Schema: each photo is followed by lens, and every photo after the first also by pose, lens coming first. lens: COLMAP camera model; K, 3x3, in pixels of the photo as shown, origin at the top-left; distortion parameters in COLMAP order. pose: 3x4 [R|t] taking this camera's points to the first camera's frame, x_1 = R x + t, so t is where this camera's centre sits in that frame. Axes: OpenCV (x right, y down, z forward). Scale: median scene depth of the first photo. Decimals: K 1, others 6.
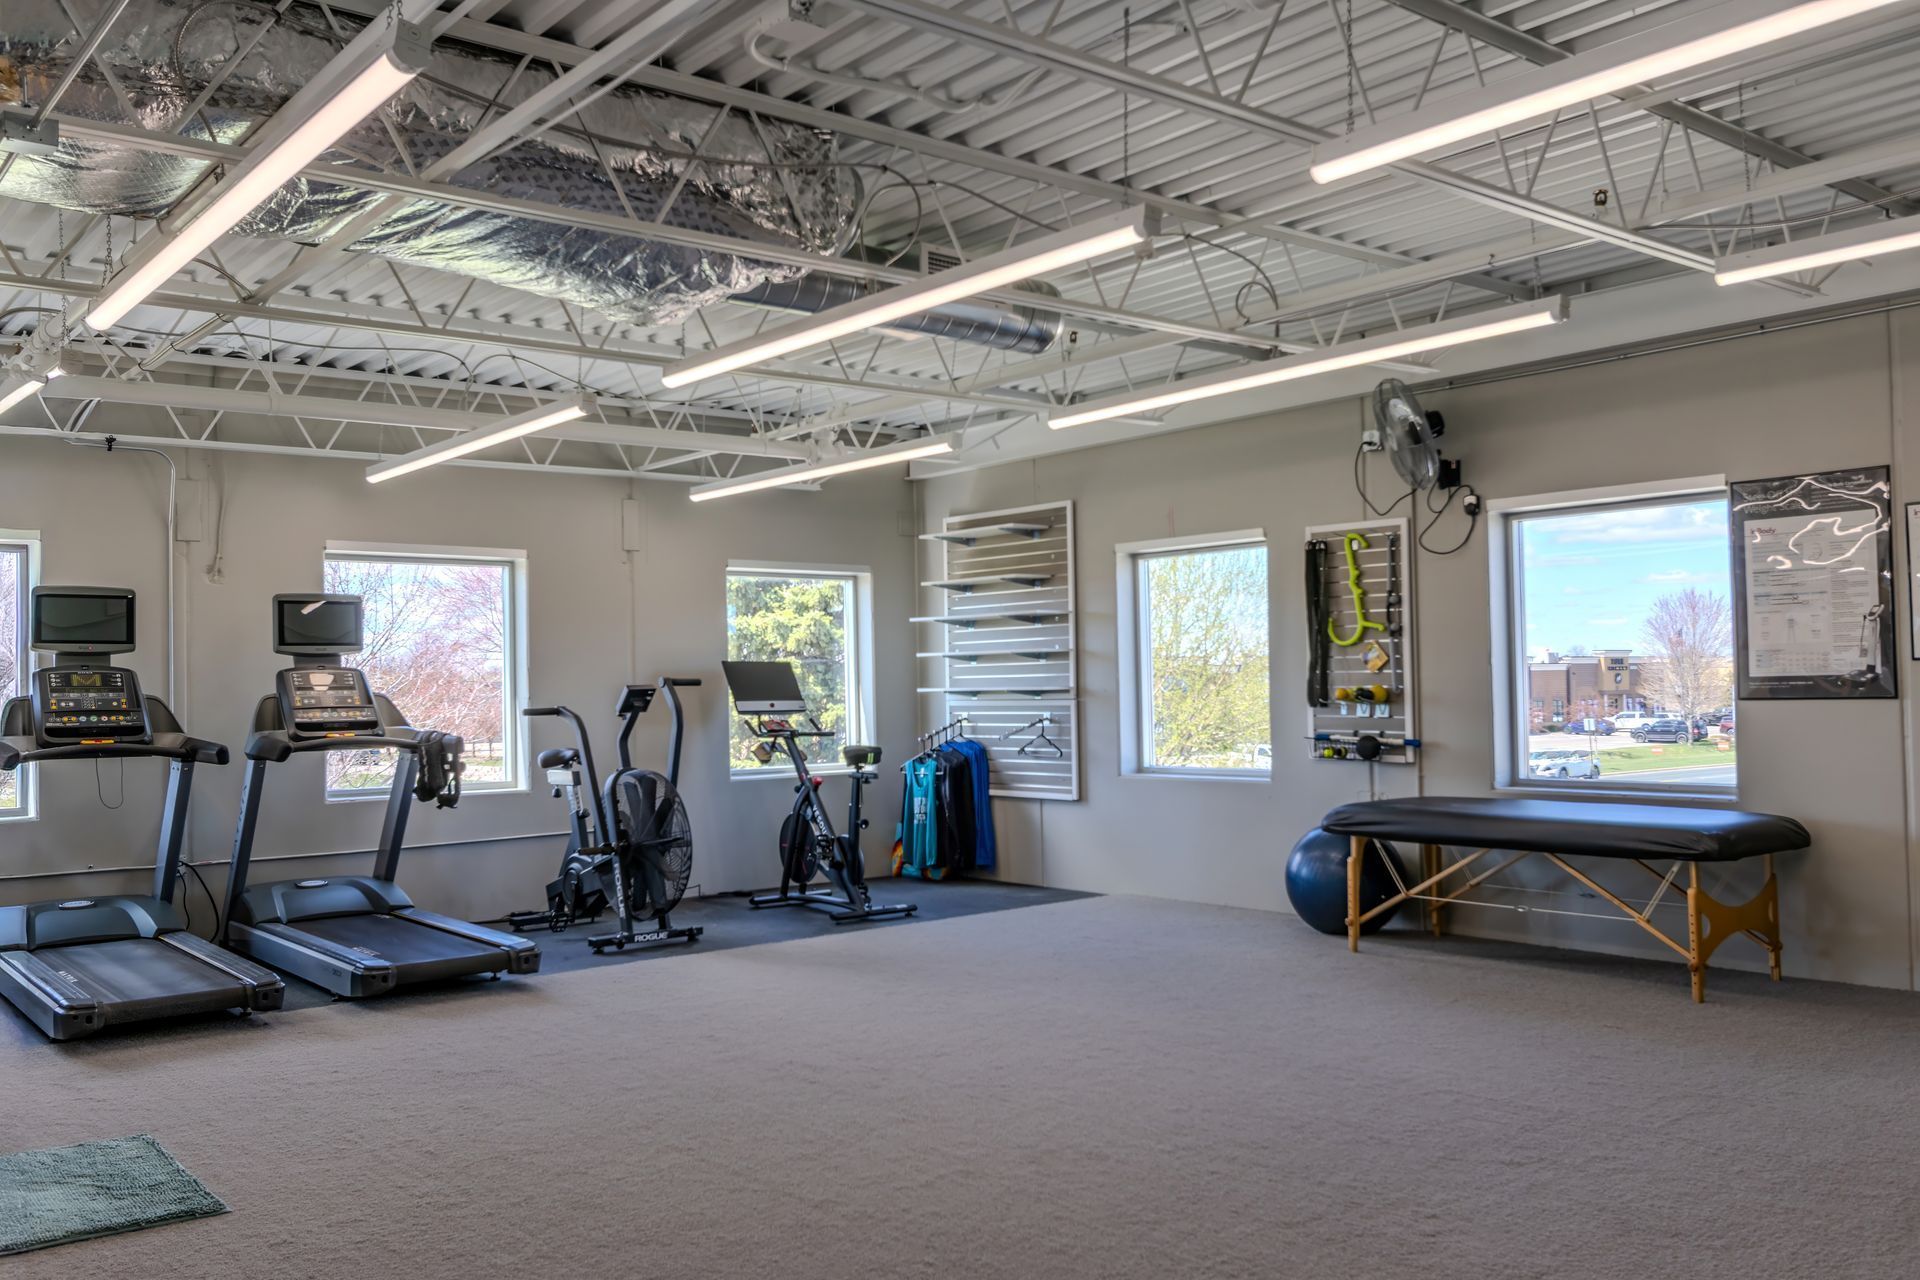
lens RADIAL K [[1565.3, 0, 957.3], [0, 1565.3, 640.3], [0, 0, 1]] dist [-0.015240, -0.006287]
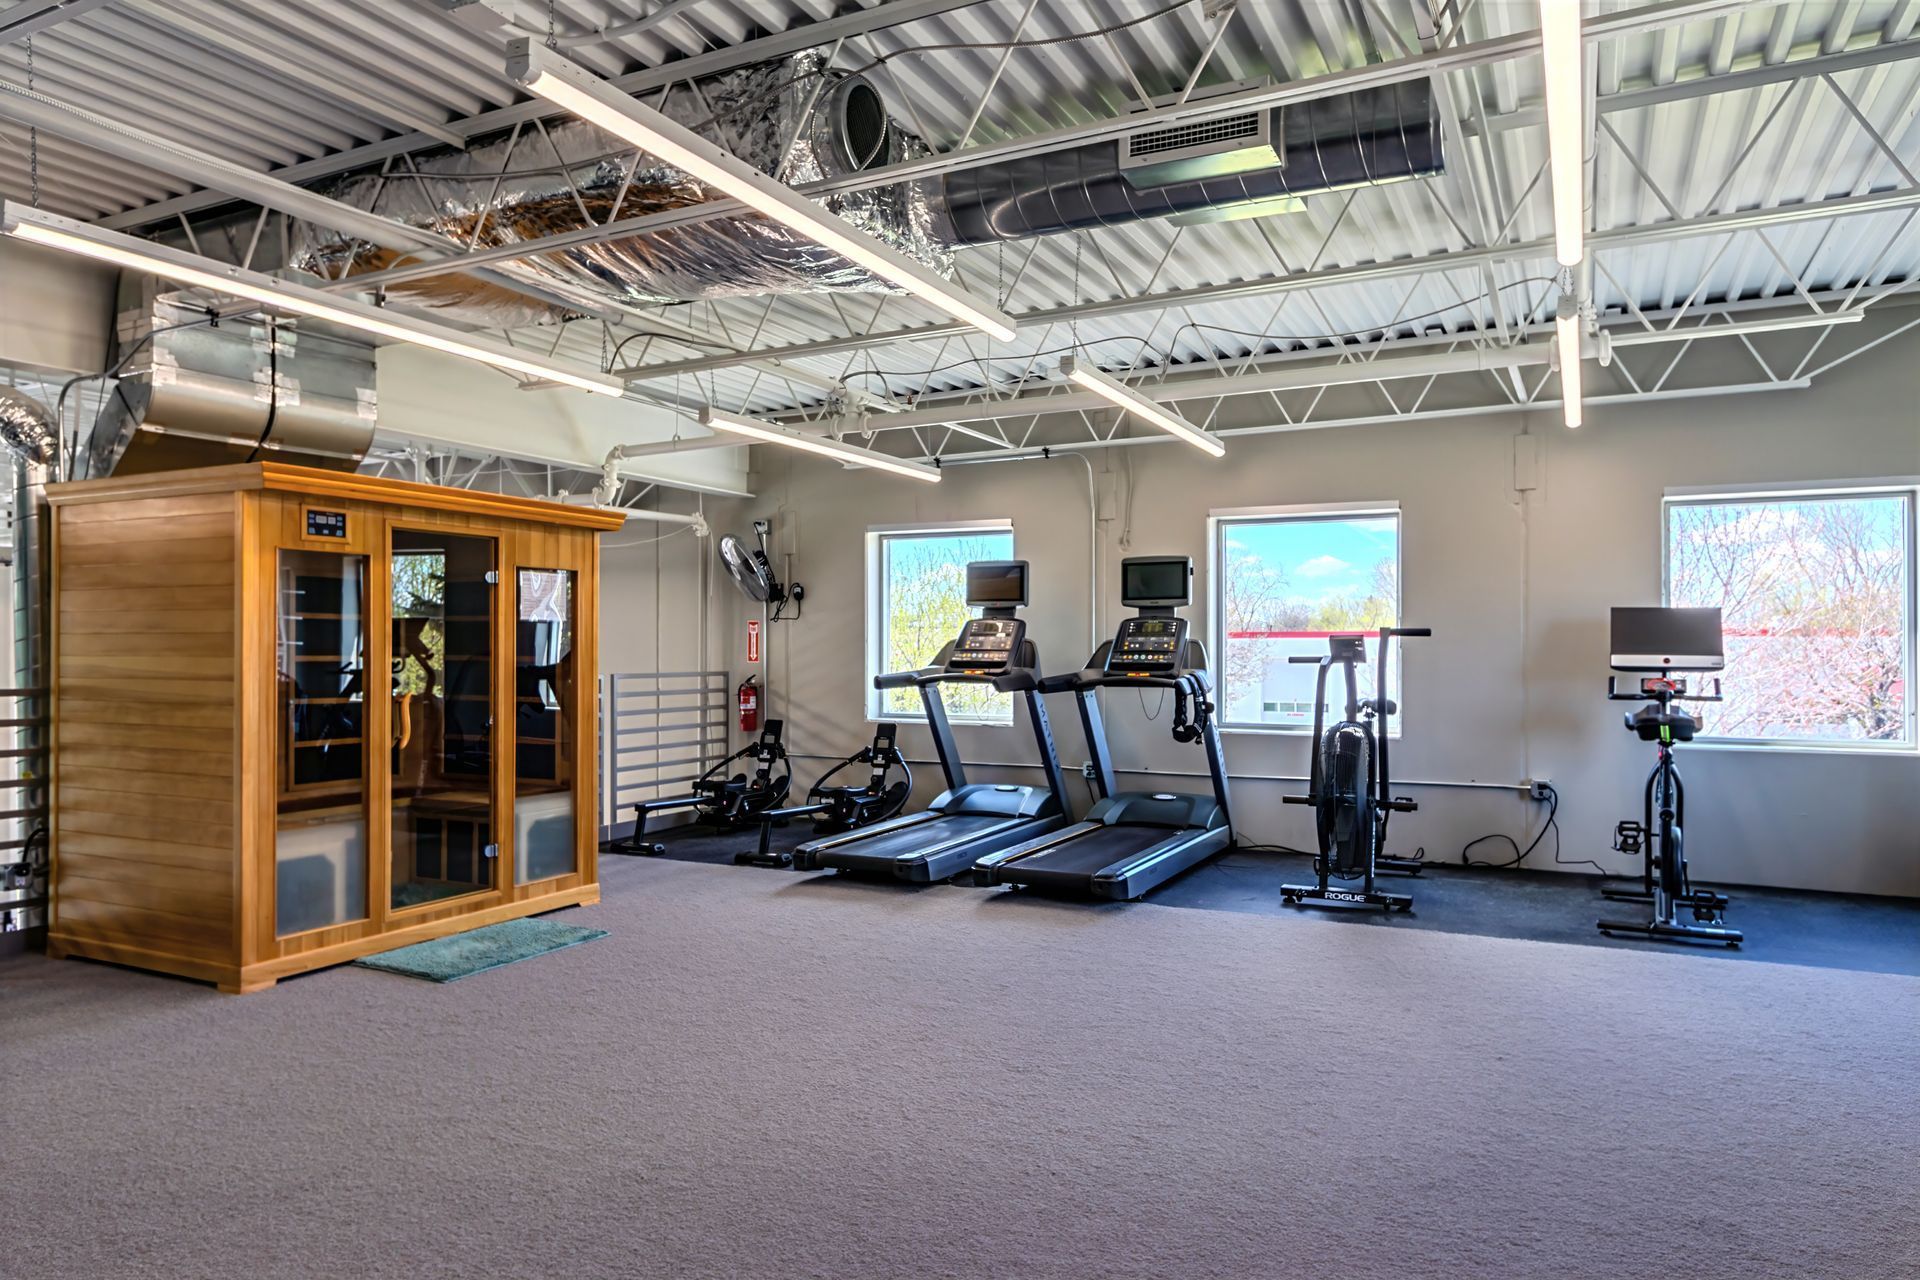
lens RADIAL K [[1240.9, 0, 962.9], [0, 1240.9, 644.0], [0, 0, 1]] dist [-0.004881, -0.000629]
pose [[0.400240, 0.017215, -0.916249, 0.358669], [0.021854, 0.999360, 0.028323, 0.006581], [0.916150, -0.031360, 0.399608, 0.428540]]
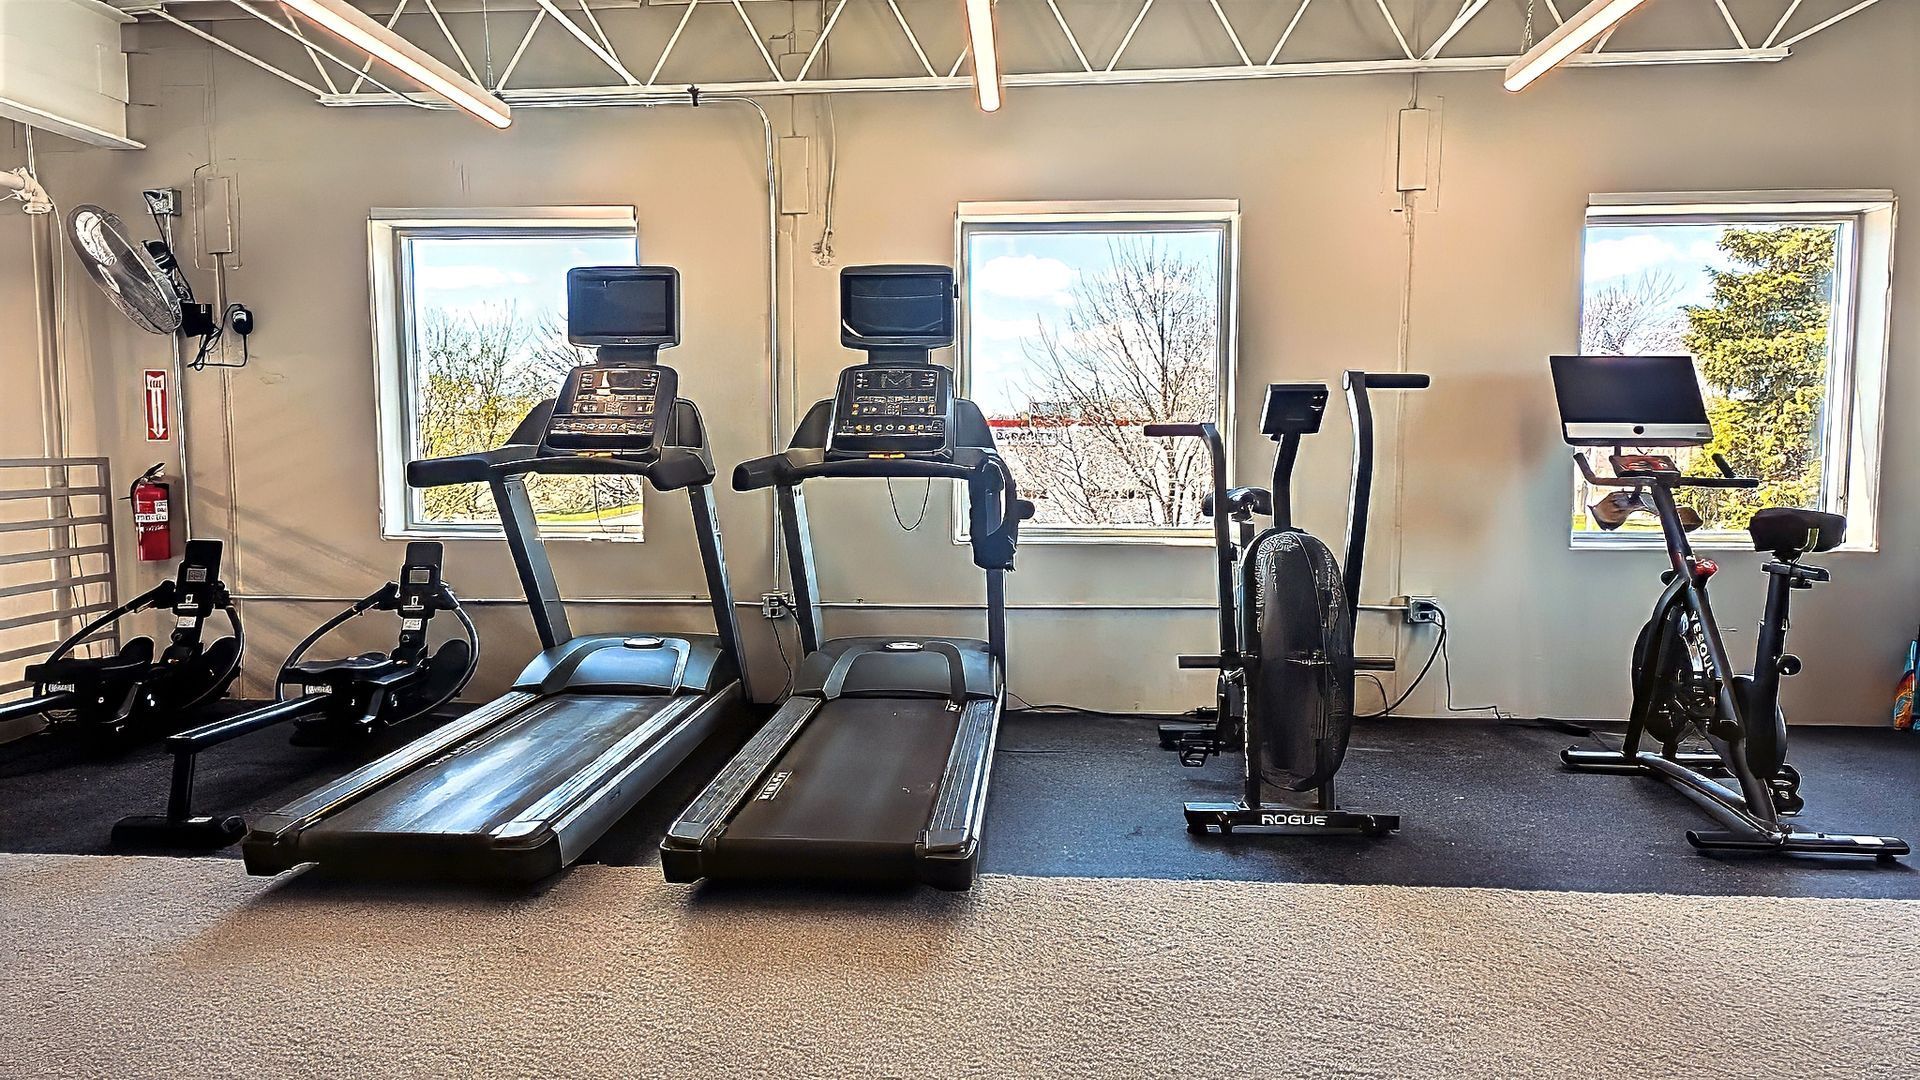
lens RADIAL K [[1176.8, 0, 950.4], [0, 1176.8, 541.4], [0, 0, 1]] dist [0.013280, -0.005212]
pose [[0.719309, 0.081273, -0.689920, 0.006018], [0.008308, 0.992055, 0.125527, 0.027110], [0.694641, -0.096025, 0.712919, 0.537290]]
